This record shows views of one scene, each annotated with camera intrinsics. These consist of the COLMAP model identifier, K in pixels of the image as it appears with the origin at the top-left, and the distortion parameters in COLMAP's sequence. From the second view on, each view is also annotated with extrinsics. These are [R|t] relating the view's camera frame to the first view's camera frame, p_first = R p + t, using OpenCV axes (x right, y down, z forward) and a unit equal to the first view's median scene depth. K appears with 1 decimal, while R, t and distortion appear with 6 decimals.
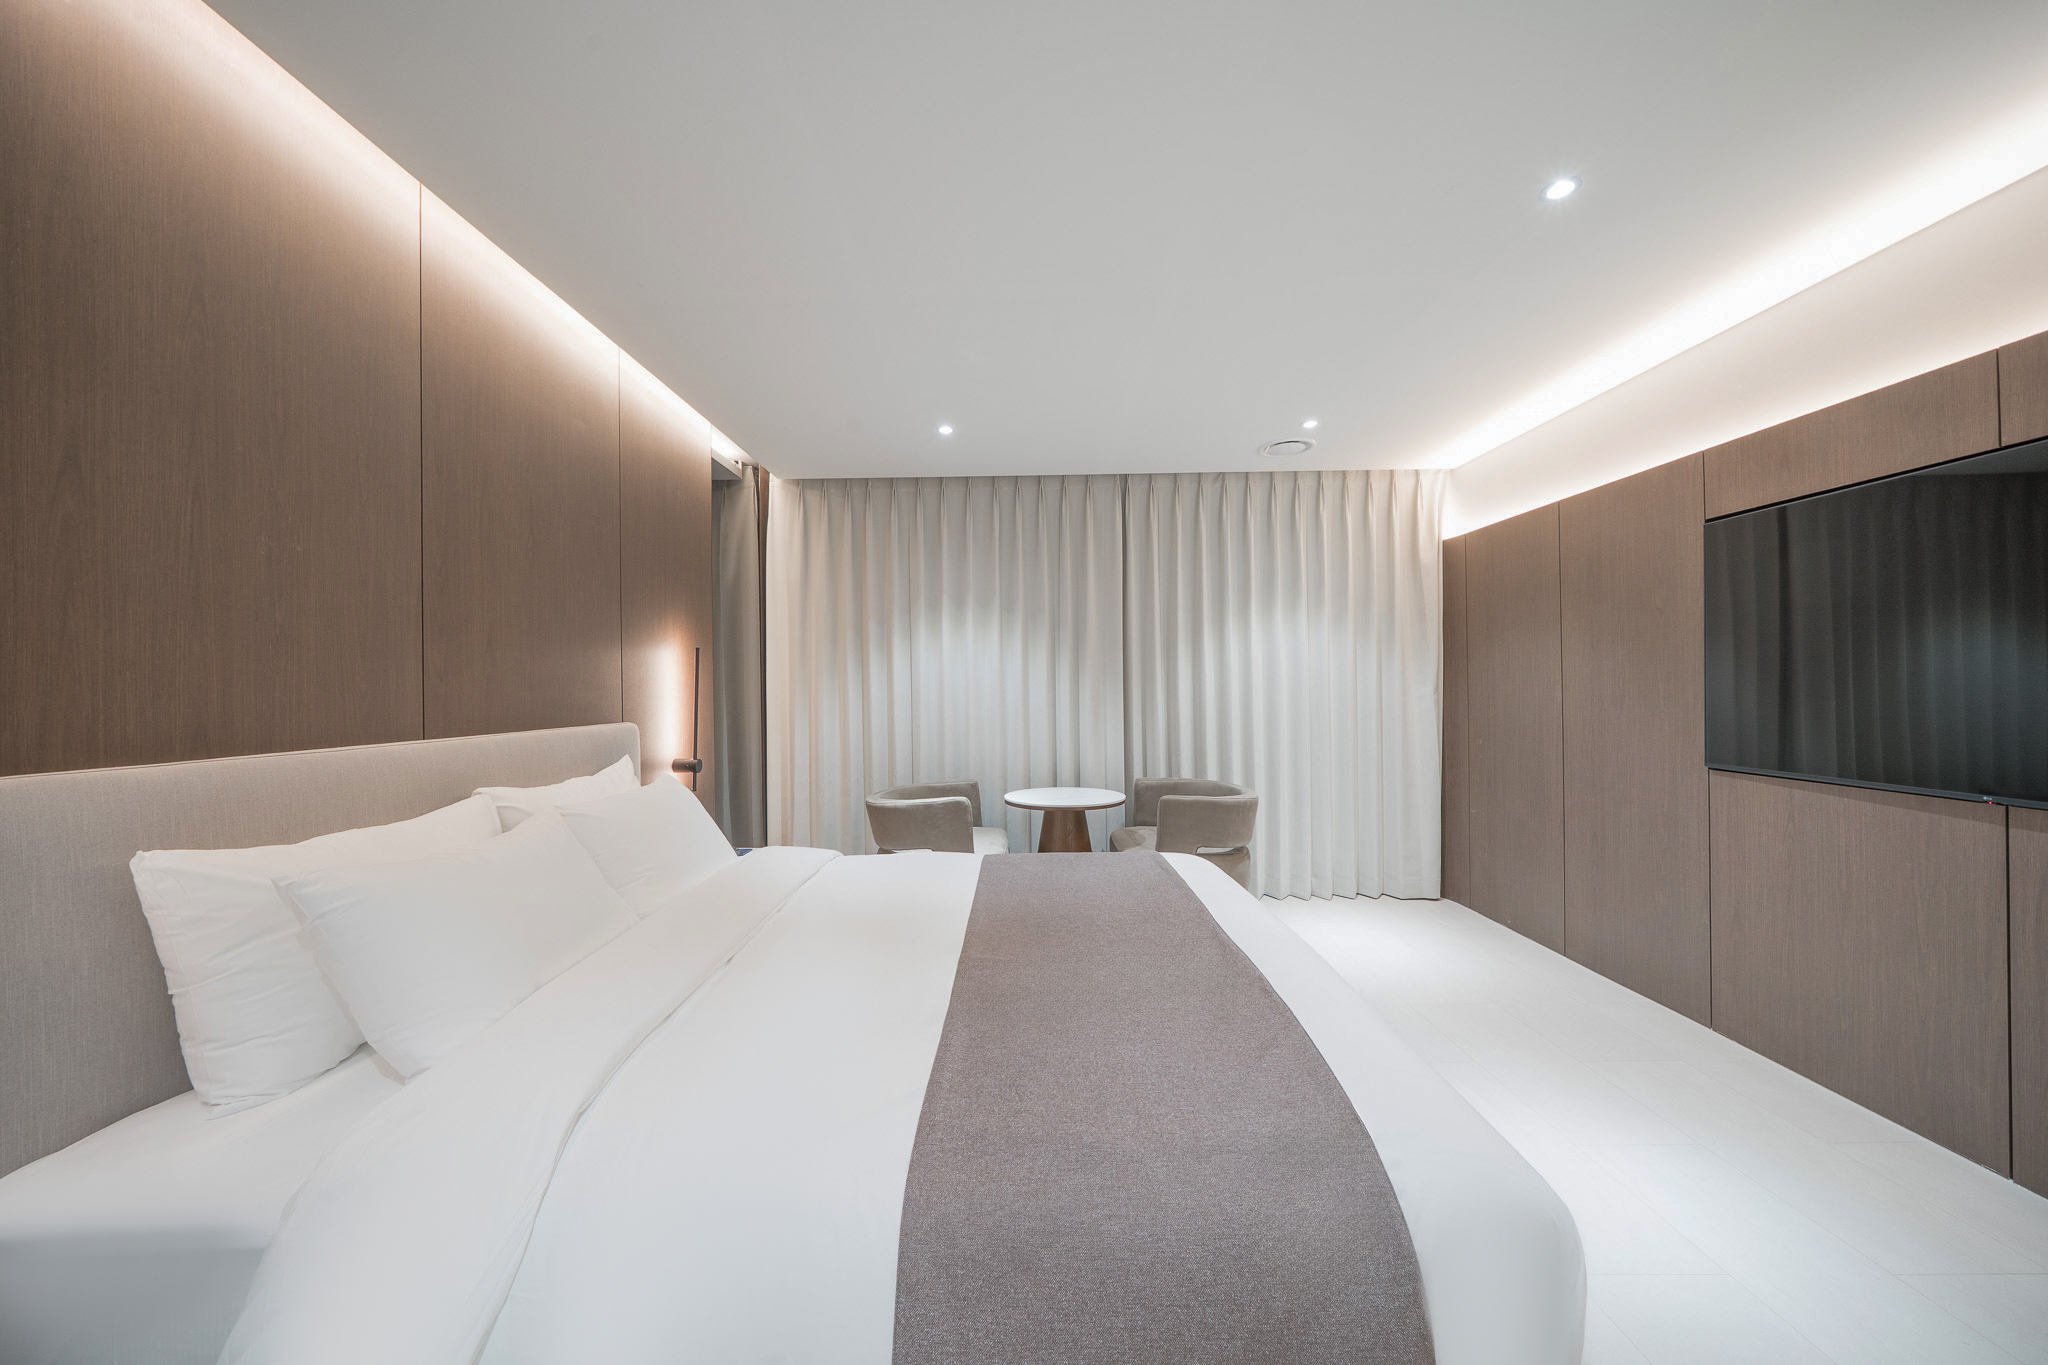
lens RADIAL K [[701.7, 0, 1030.8], [0, 701.7, 678.1], [0, 0, 1]] dist [-0.002982, 0.000231]
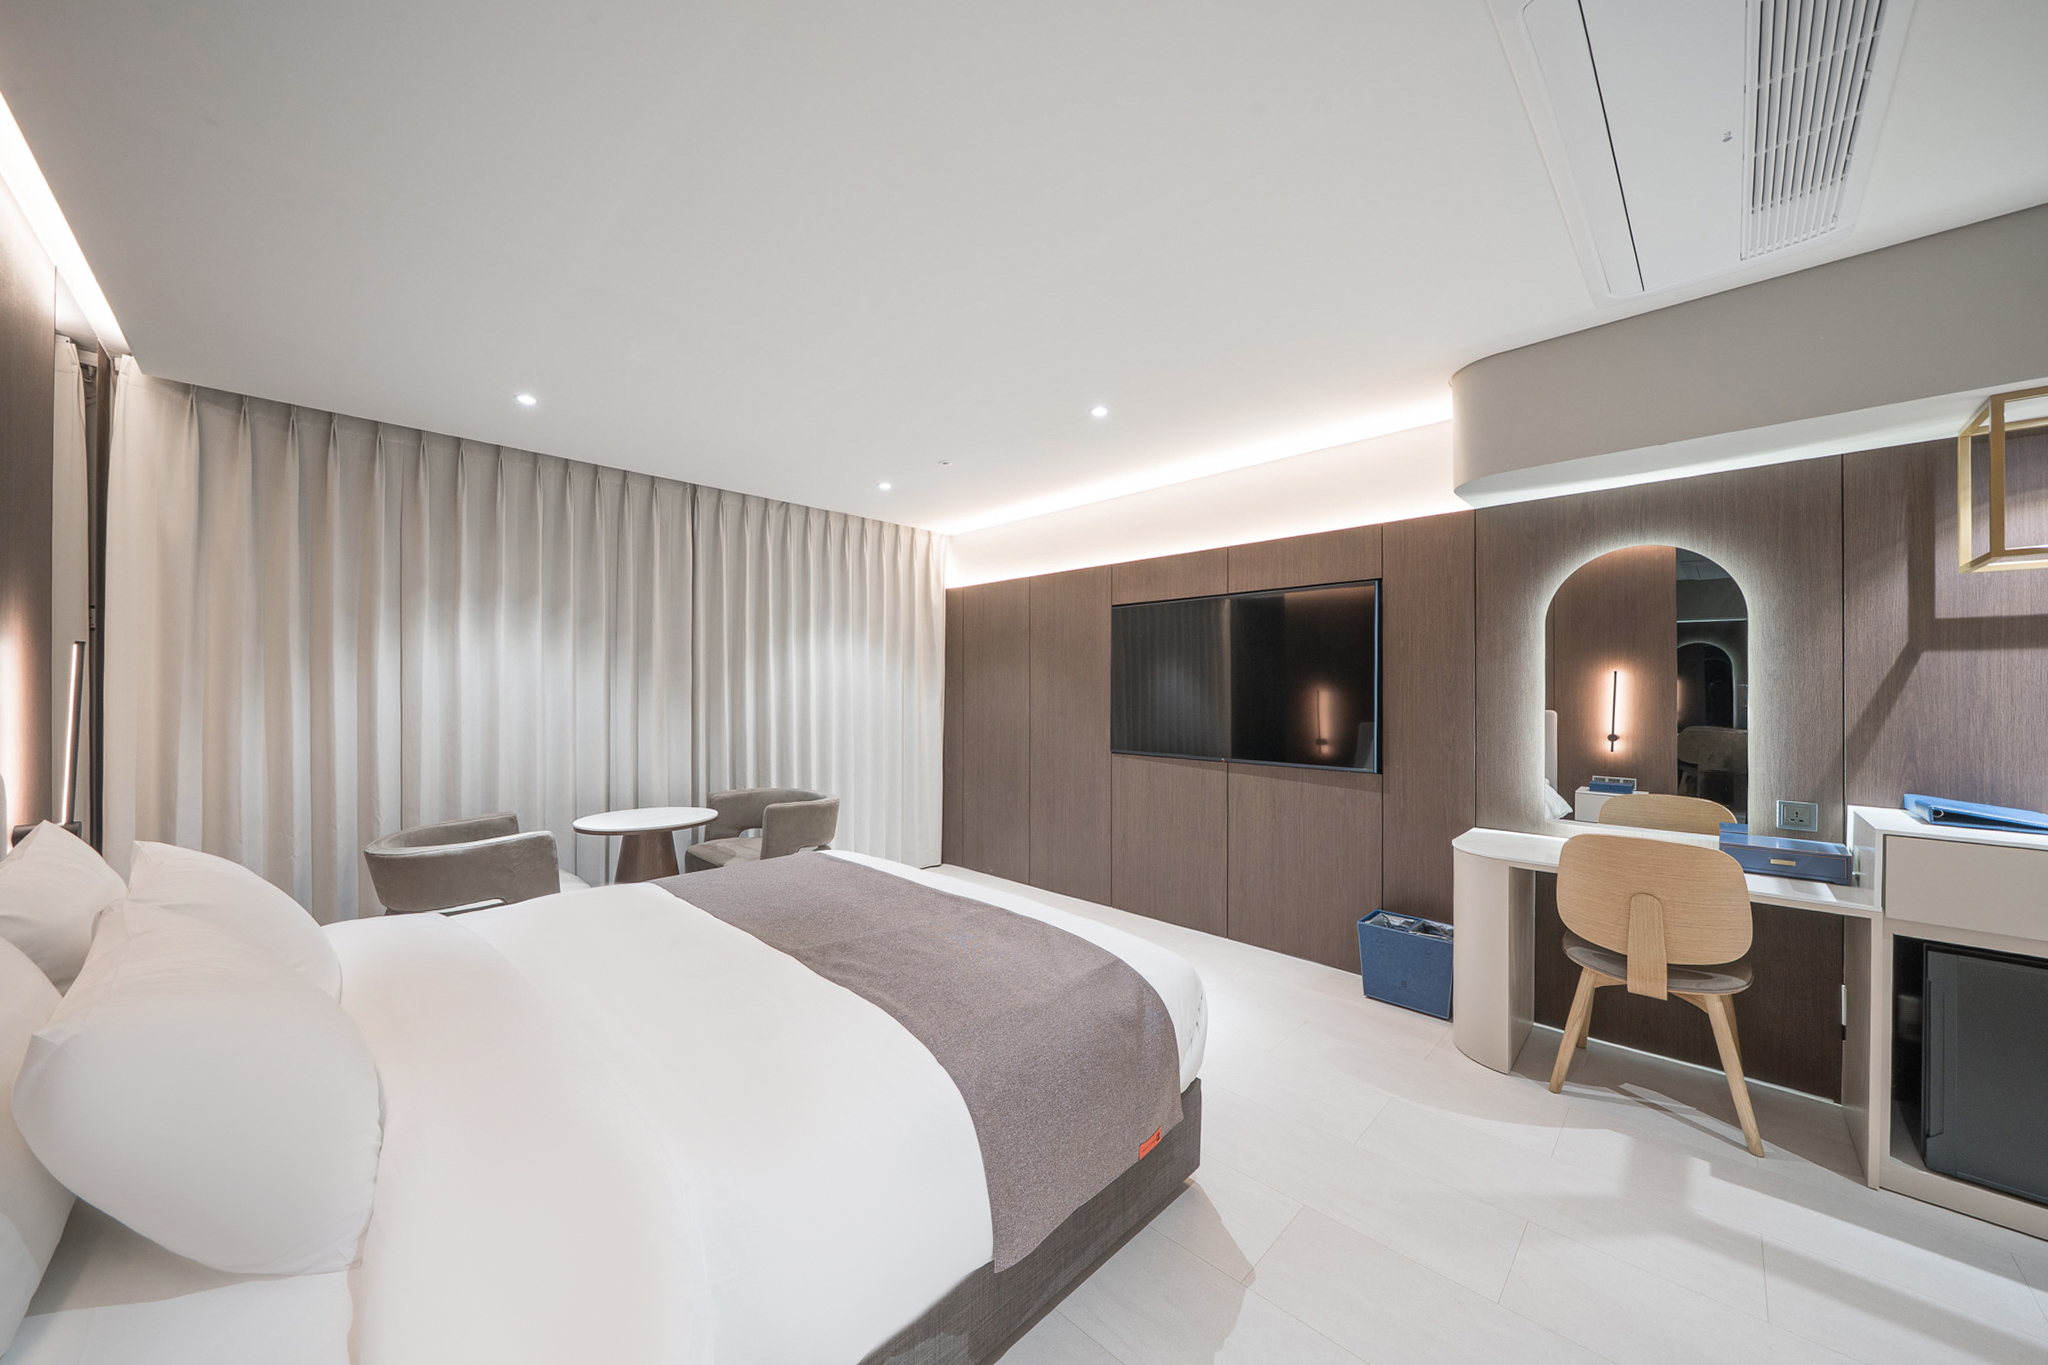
lens RADIAL K [[701.7, 0, 1021.0], [0, 701.7, 678.2], [0, 0, 1]] dist [-0.002982, 0.000231]
pose [[0.704681, 0.024731, 0.709093, -0.246977], [-0.019486, 0.999690, -0.015502, -0.012369], [-0.709257, -0.002894, 0.704944, -0.023461]]
